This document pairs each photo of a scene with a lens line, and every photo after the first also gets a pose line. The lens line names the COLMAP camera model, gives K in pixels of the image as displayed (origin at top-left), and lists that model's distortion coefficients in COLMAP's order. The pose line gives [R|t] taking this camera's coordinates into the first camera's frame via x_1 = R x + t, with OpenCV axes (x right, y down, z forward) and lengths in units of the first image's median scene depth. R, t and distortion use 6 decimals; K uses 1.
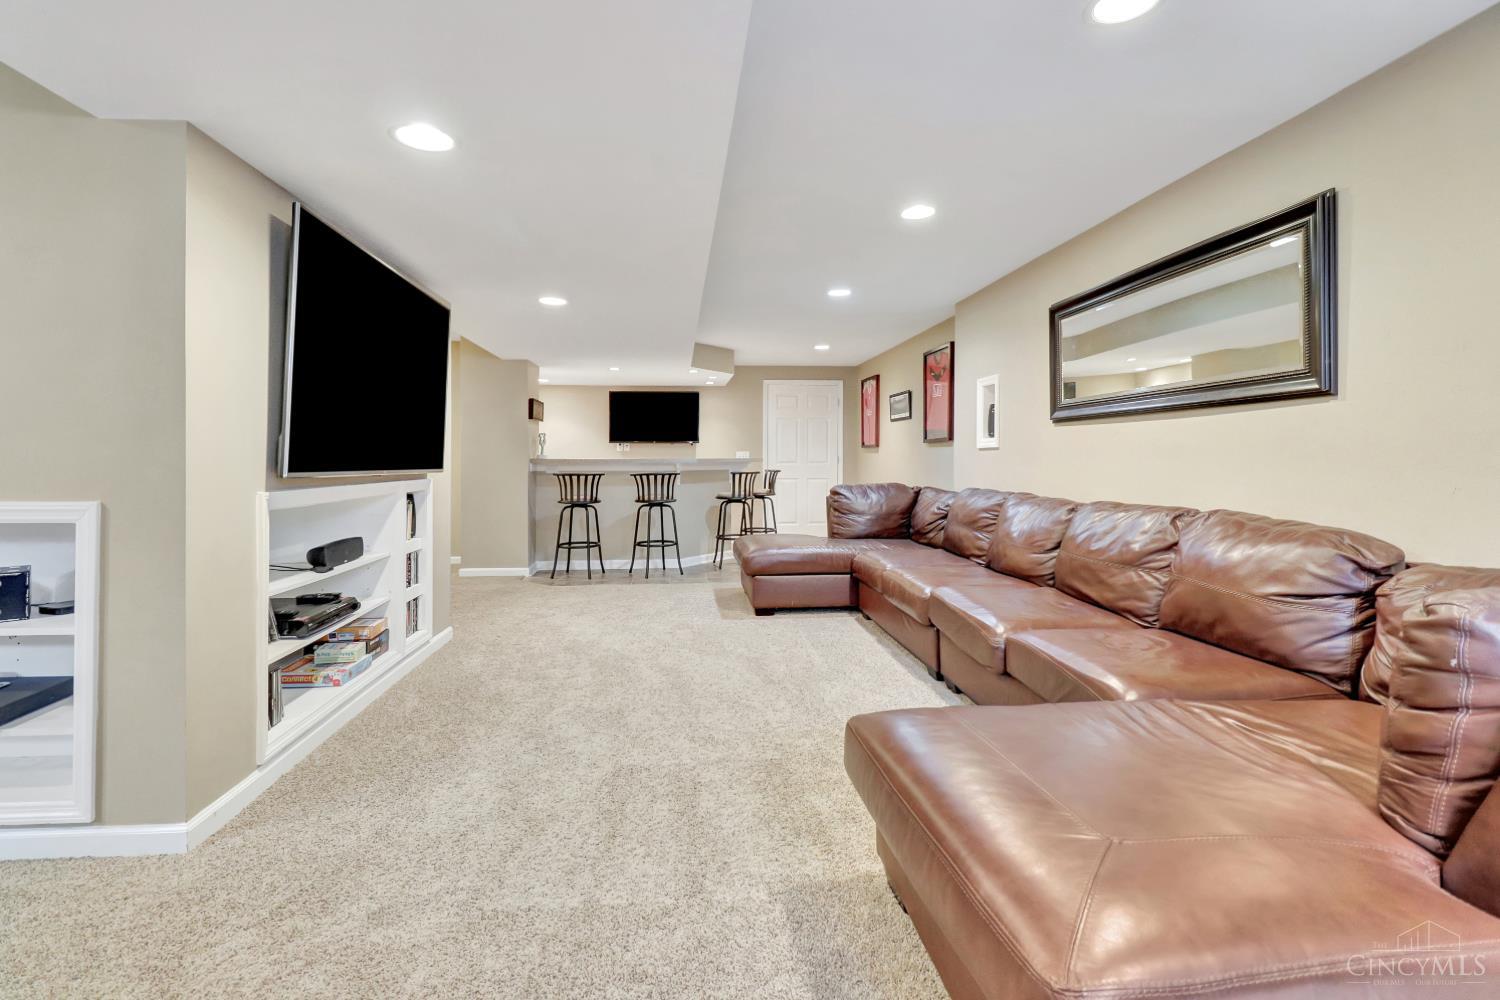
lens RADIAL K [[692.5, 0, 749.6], [0, 692.5, 456.9], [0, 0, 1]] dist [0.001202, 0.000226]
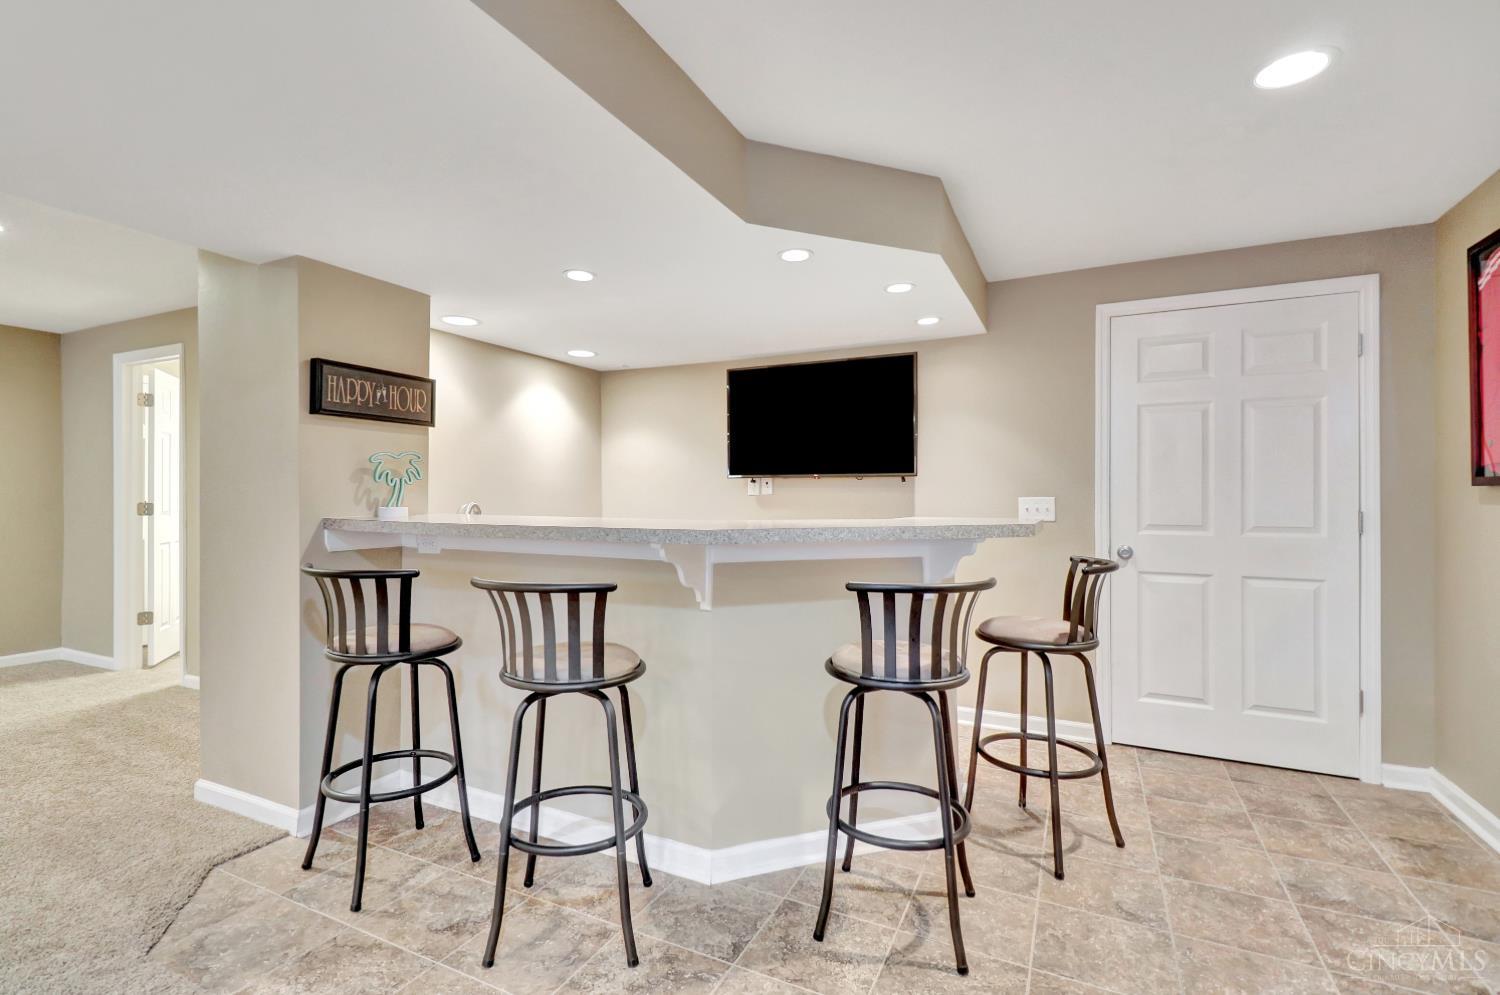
lens RADIAL K [[682.1, 0, 750.0], [0, 682.1, 497.5], [0, 0, 1]] dist [0.001674, 0.000281]
pose [[0.851670, 0.008979, -0.524002, 0.056845], [-0.005525, 0.999951, 0.008155, -0.010096], [0.524049, -0.004051, 0.851678, 0.606242]]
